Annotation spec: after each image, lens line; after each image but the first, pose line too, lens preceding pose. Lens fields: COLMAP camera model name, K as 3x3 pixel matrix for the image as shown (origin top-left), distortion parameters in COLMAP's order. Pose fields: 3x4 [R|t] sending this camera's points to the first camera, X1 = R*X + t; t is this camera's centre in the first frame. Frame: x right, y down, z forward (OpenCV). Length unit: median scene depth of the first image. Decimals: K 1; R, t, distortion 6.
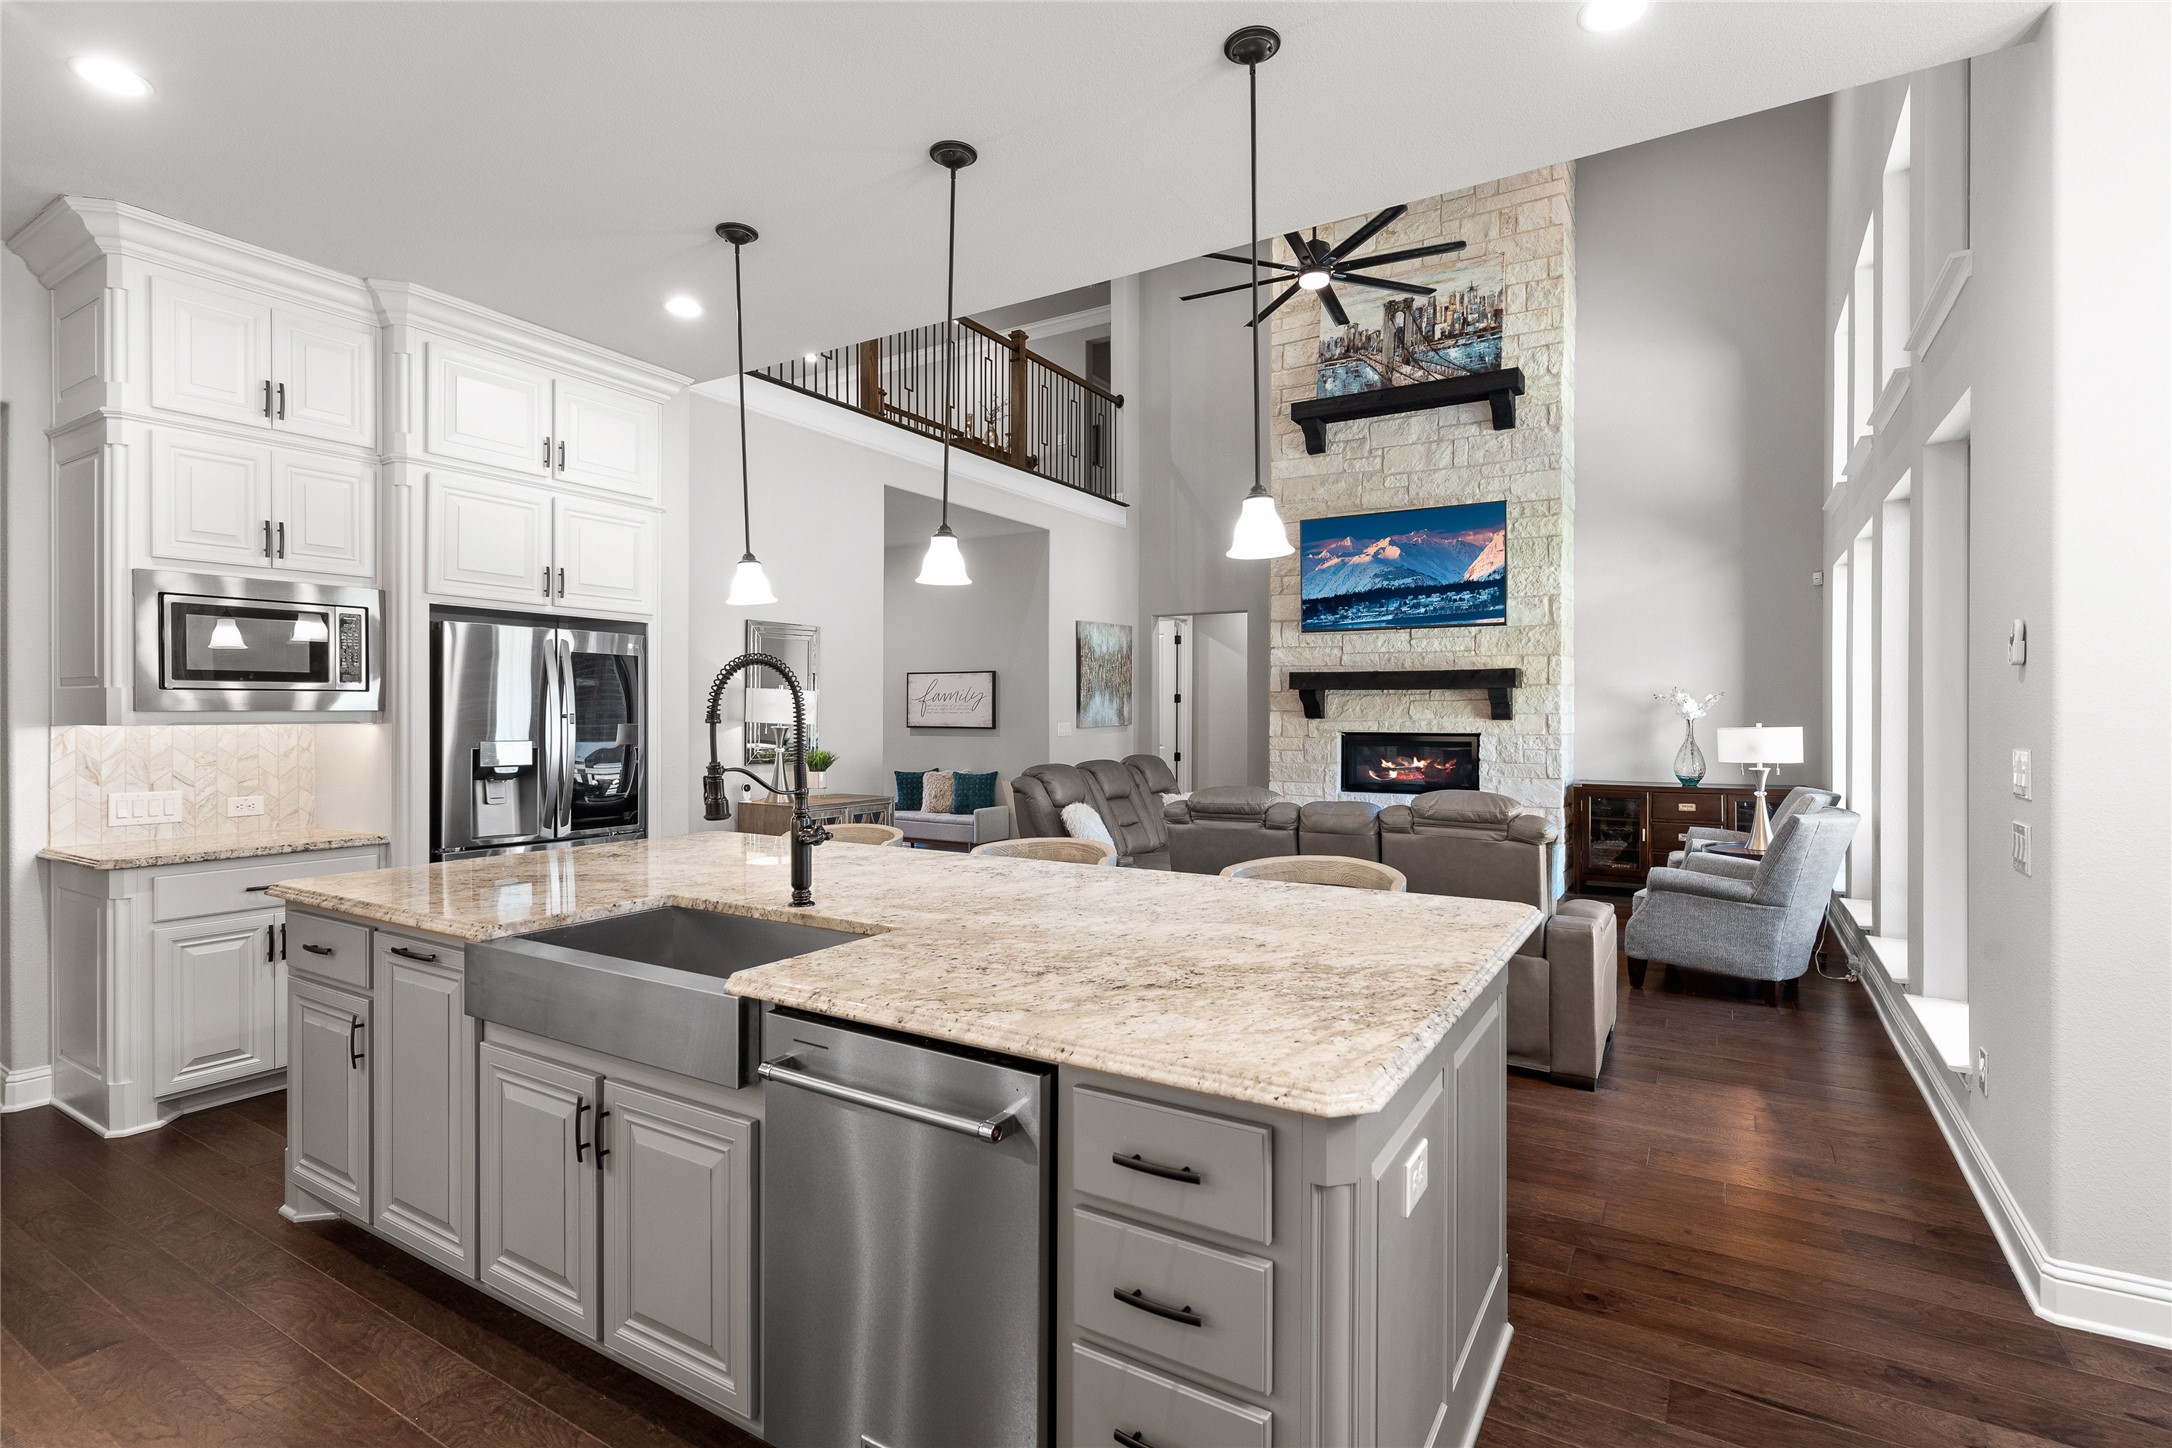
lens RADIAL K [[1024.4, 0, 1083.2], [0, 1024.4, 724.4], [0, 0, 1]] dist [0.001892, -0.001356]
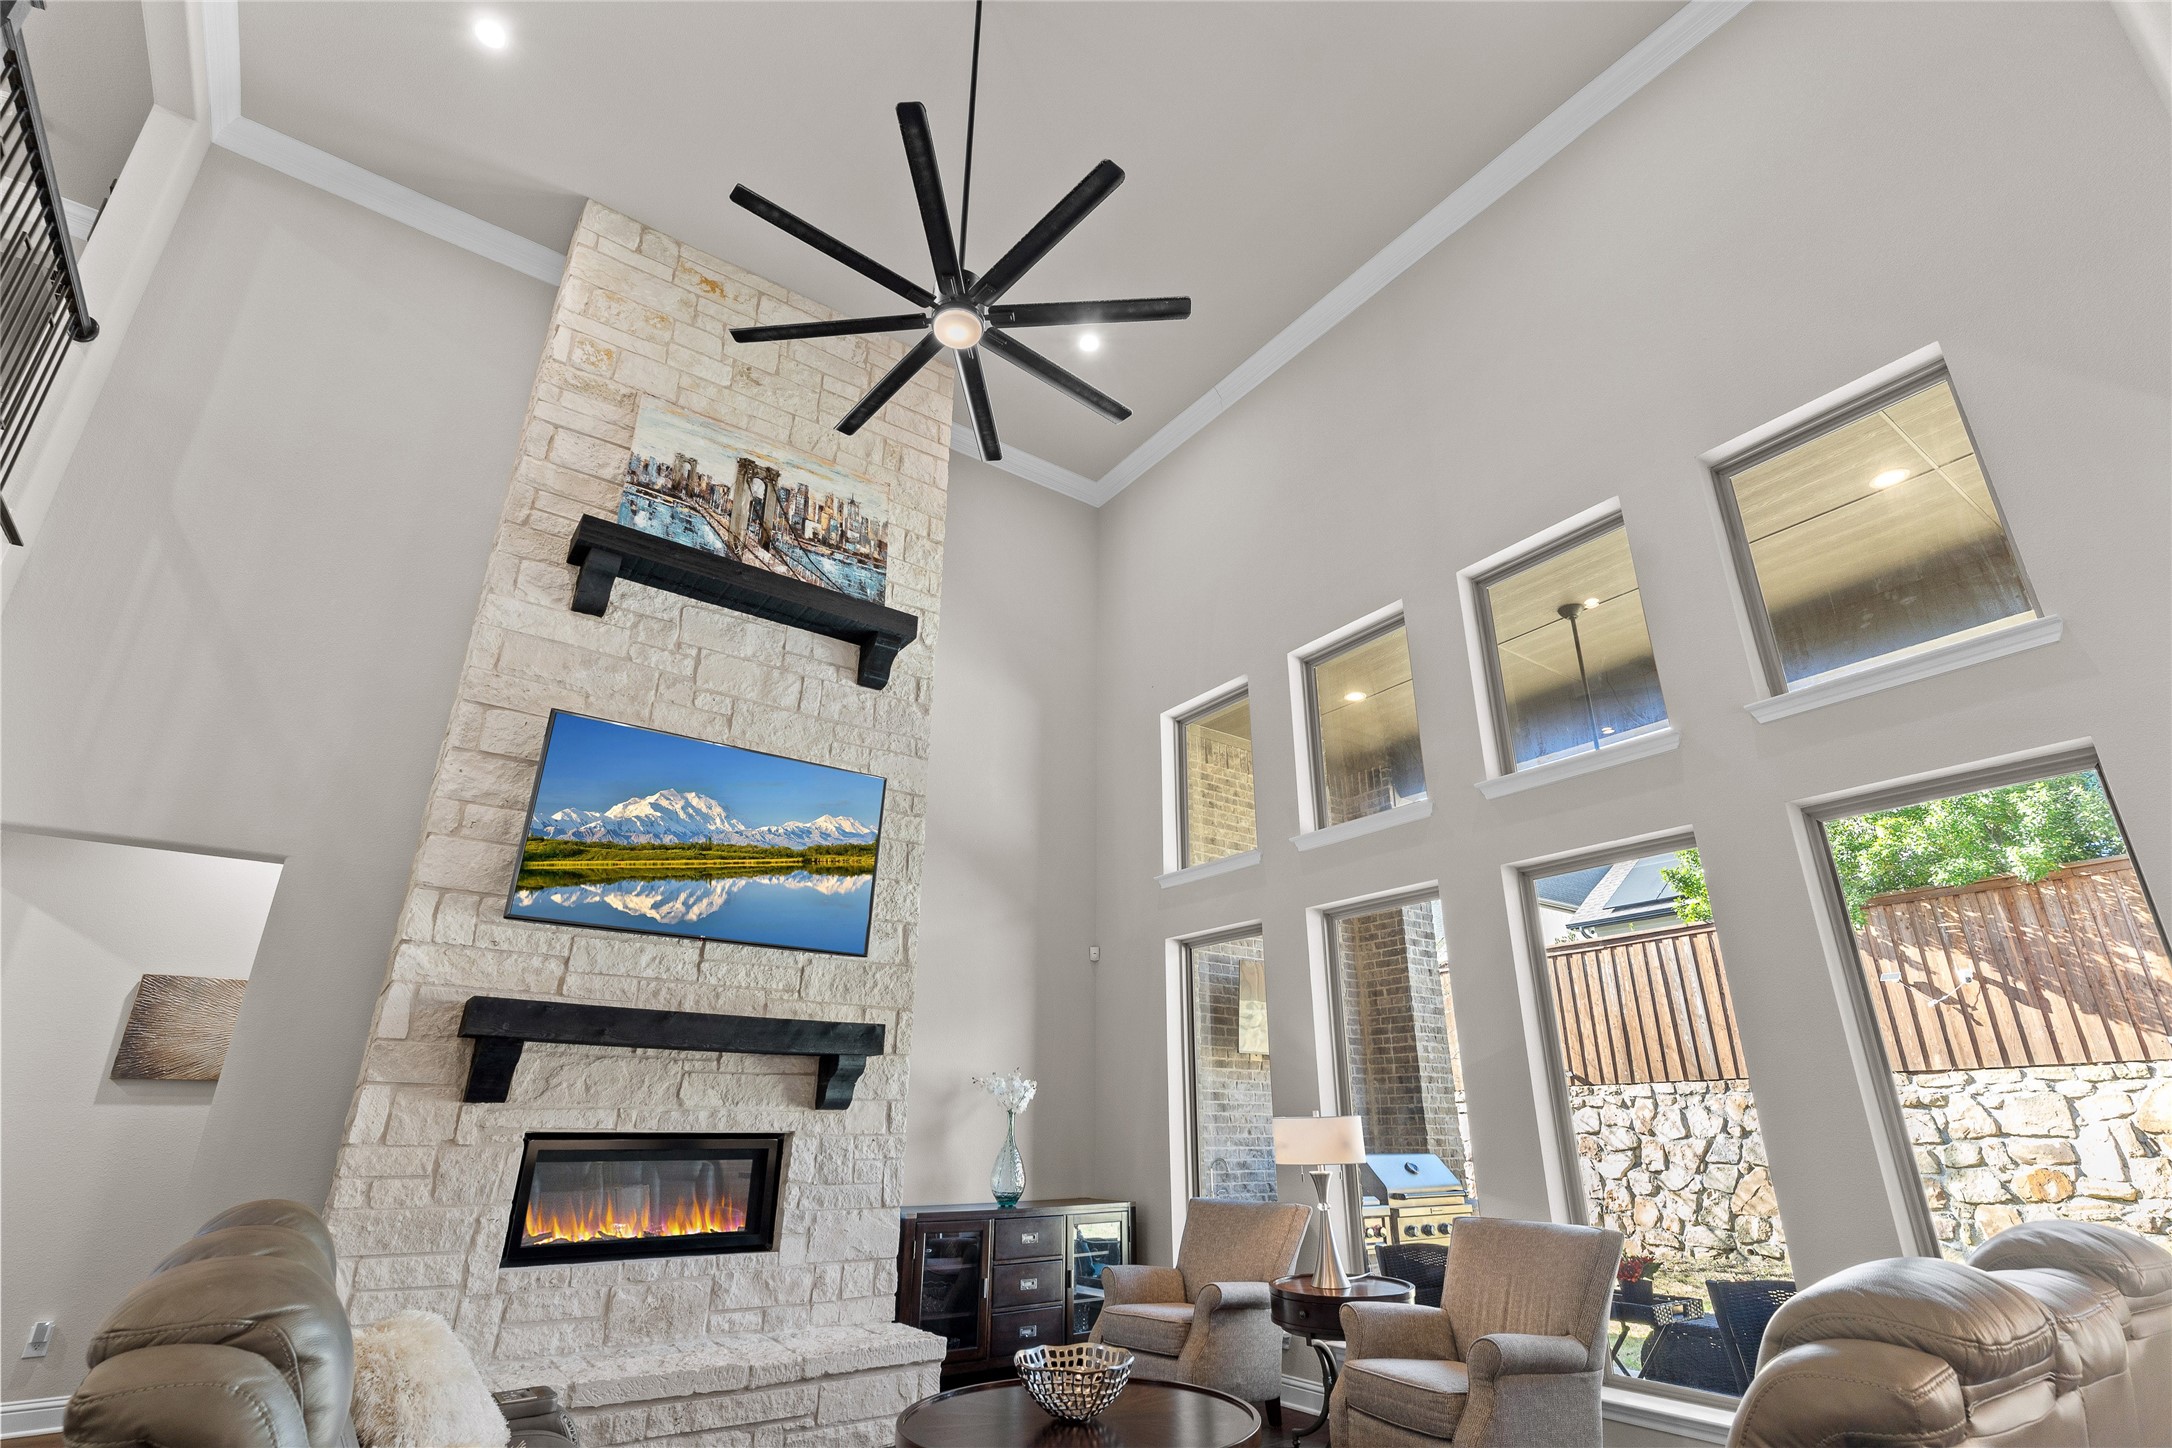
lens RADIAL K [[1024.4, 0, 1088.5], [0, 1024.4, 725.9], [0, 0, 1]] dist [0.001892, -0.001356]
pose [[0.389902, 0.340232, 0.855698, -0.141991], [0.004621, 0.928507, -0.371287, 0.011009], [-0.920845, 0.148720, 0.360455, 0.574108]]
